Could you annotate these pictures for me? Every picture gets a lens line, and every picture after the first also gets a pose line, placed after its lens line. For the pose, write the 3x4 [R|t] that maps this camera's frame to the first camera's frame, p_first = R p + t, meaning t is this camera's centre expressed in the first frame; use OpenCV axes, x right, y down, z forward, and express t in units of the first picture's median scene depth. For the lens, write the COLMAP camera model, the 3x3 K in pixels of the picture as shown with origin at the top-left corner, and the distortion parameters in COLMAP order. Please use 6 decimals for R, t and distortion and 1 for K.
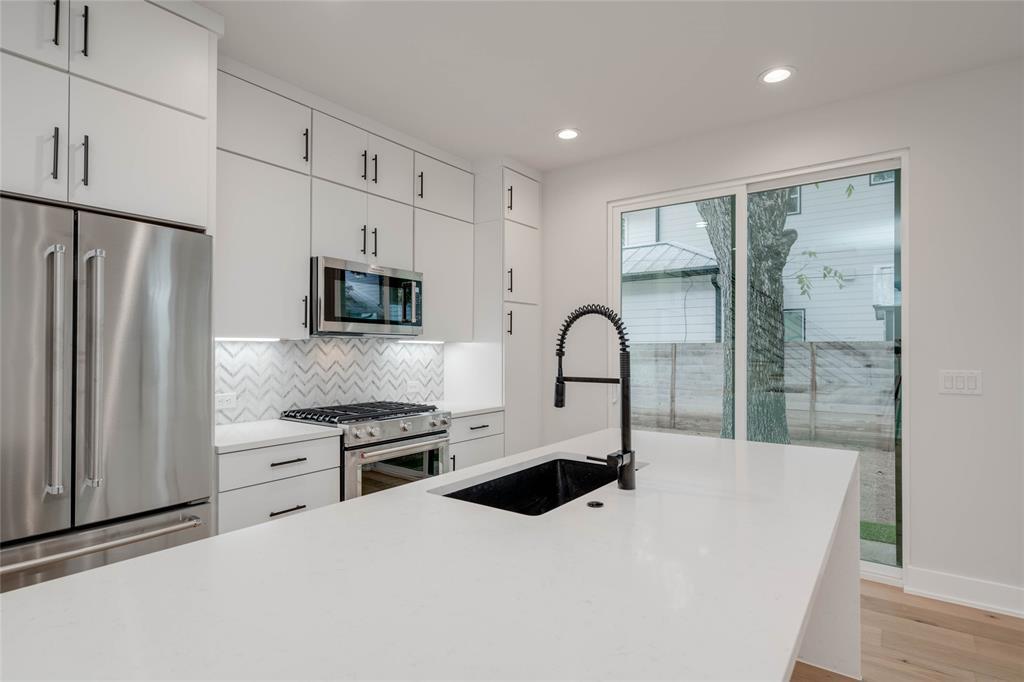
lens RADIAL K [[513.5, 0, 516.3], [0, 513.5, 347.3], [0, 0, 1]] dist [-0.003158, 0.000880]
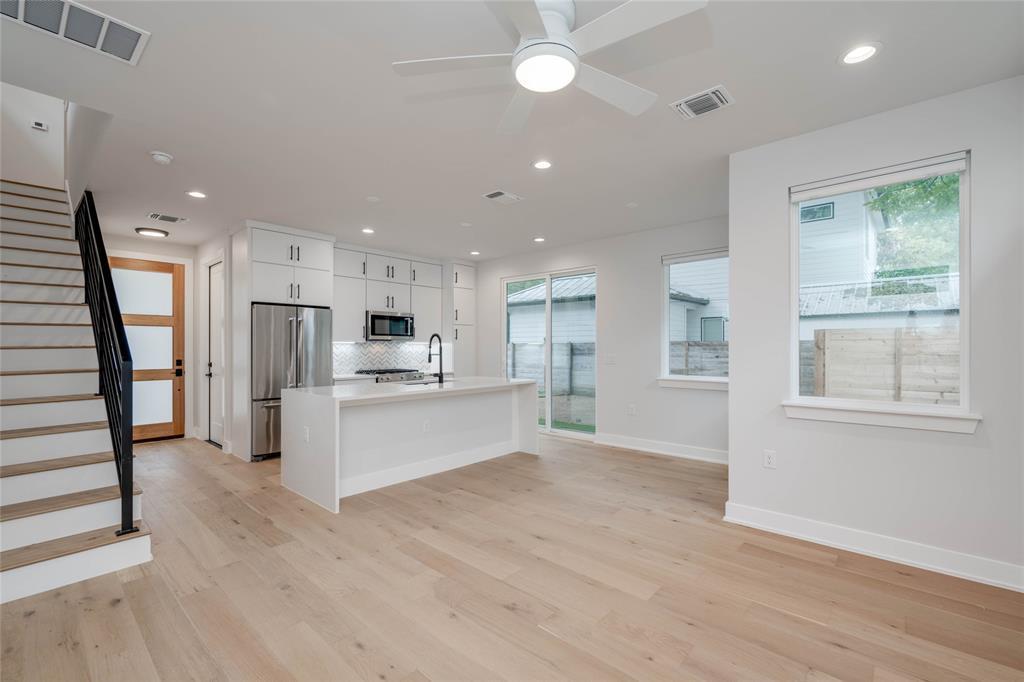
lens RADIAL K [[439.8, 0, 514.9], [0, 439.8, 346.0], [0, 0, 1]] dist [-0.001070, -0.000363]
pose [[0.995102, -0.001417, -0.098843, 0.545038], [0.001633, 0.999996, 0.002101, -0.000878], [0.098840, -0.002252, 0.995101, -1.092258]]
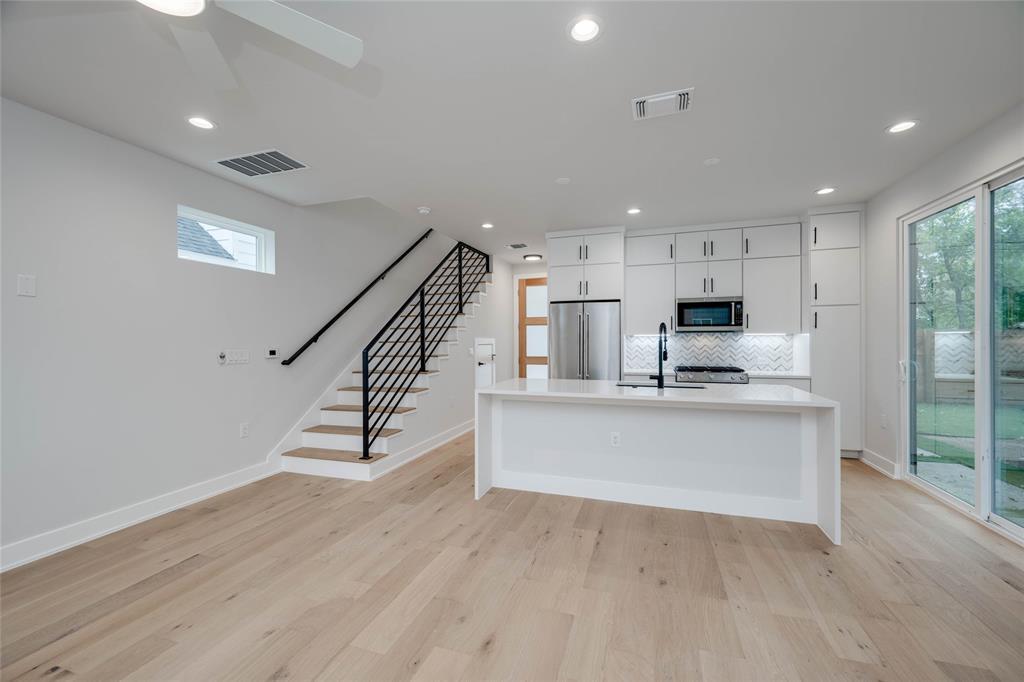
lens RADIAL K [[406.9, 0, 517.5], [0, 406.9, 342.0], [0, 0, 1]] dist [0.000630, 0.000299]
pose [[0.311219, 0.002633, -0.950335, 1.070743], [0.010389, 0.999927, 0.006173, -0.001438], [0.950281, -0.011795, 0.311169, -0.227776]]
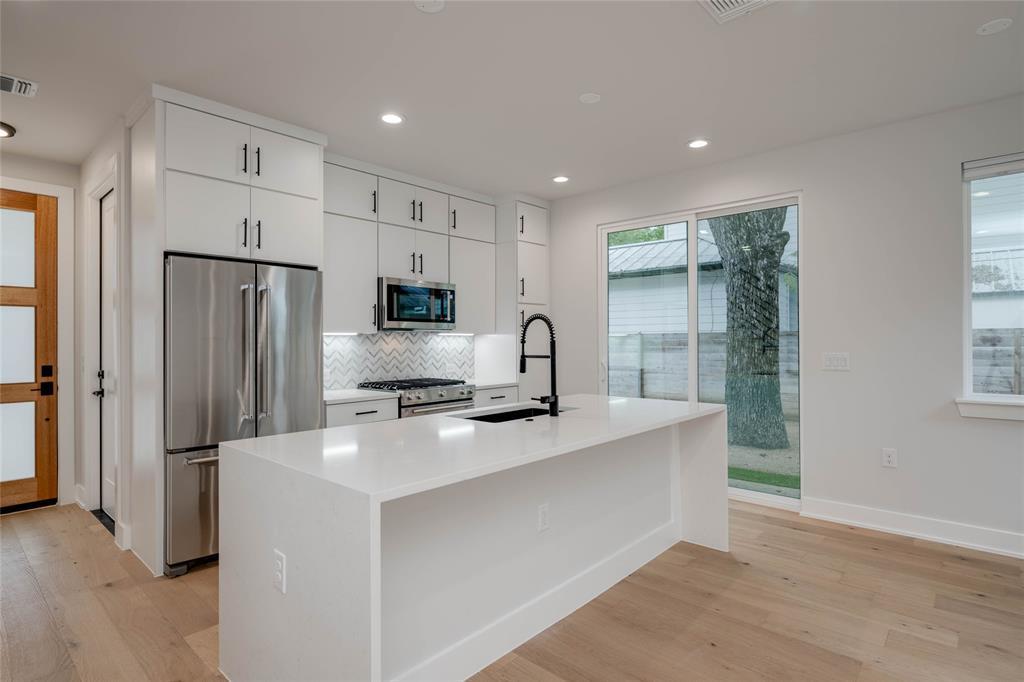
lens RADIAL K [[526.0, 0, 515.8], [0, 526.0, 336.5], [0, 0, 1]] dist [-0.005176, 0.002899]
pose [[0.994779, -0.006437, -0.101846, 0.138440], [0.006269, 0.999978, -0.001971, -0.001296], [0.101857, 0.001323, 0.994798, -0.438369]]
